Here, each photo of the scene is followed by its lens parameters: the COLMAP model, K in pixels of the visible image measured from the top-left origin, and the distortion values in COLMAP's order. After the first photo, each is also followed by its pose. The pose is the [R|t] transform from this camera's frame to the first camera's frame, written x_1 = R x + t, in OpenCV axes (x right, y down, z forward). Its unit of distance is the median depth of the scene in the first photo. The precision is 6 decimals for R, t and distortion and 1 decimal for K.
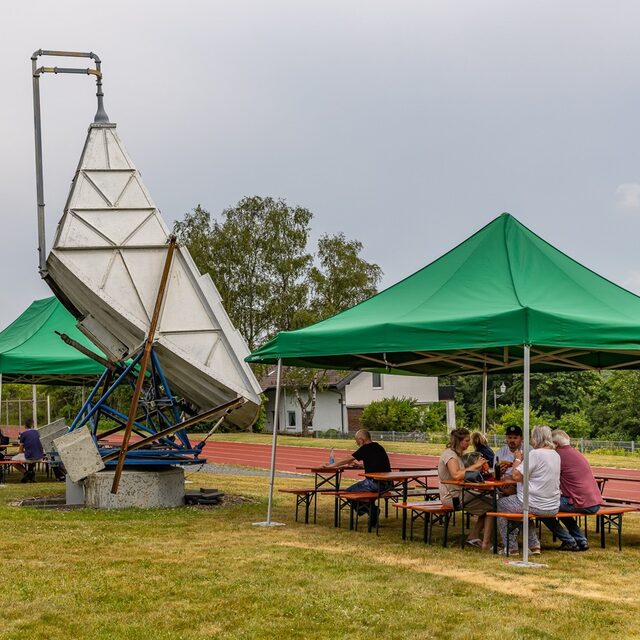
lens RADIAL K [[1125.0, 0, 320.5], [0, 1125.0, 339.2], [0, 0, 1]] dist [0.016931, 0.000000]
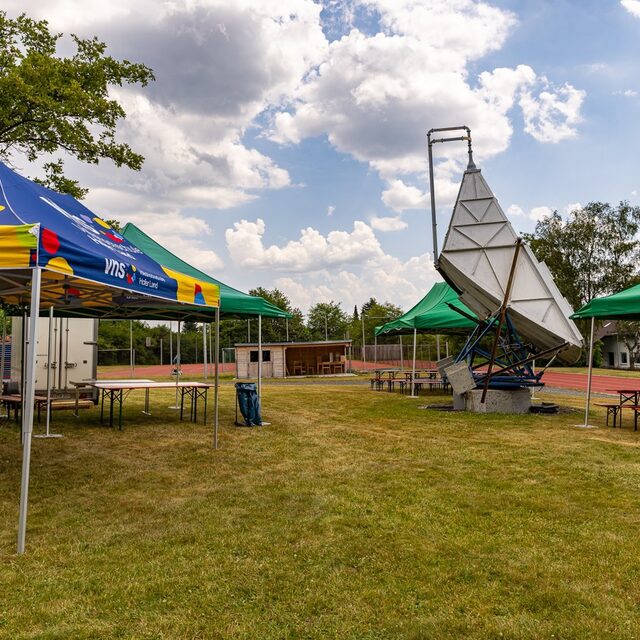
lens RADIAL K [[759.0, 0, 289.2], [0, 759.0, 315.9], [0, 0, 1]] dist [0.077085, 0.000000]
pose [[0.898878, -0.019708, -0.437755, 0.042072], [0.026596, 0.999600, 0.009609, -0.003847], [0.437390, -0.020280, 0.899043, -0.083438]]
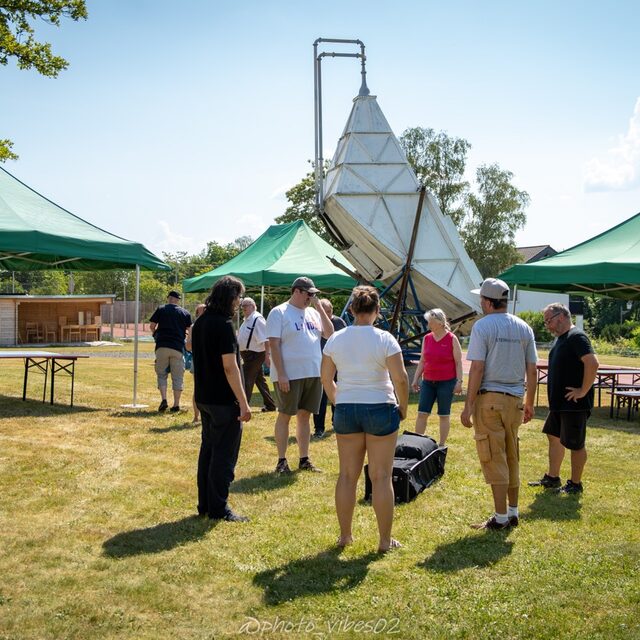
lens RADIAL K [[1179.1, 0, 318.7], [0, 1179.1, 317.3], [0, 0, 1]] dist [-0.047694, 0.000000]
pose [[0.997506, 0.028395, -0.064612, -0.154766], [-0.024253, 0.997655, 0.064003, -0.023543], [0.066278, -0.062277, 0.995856, -0.362853]]
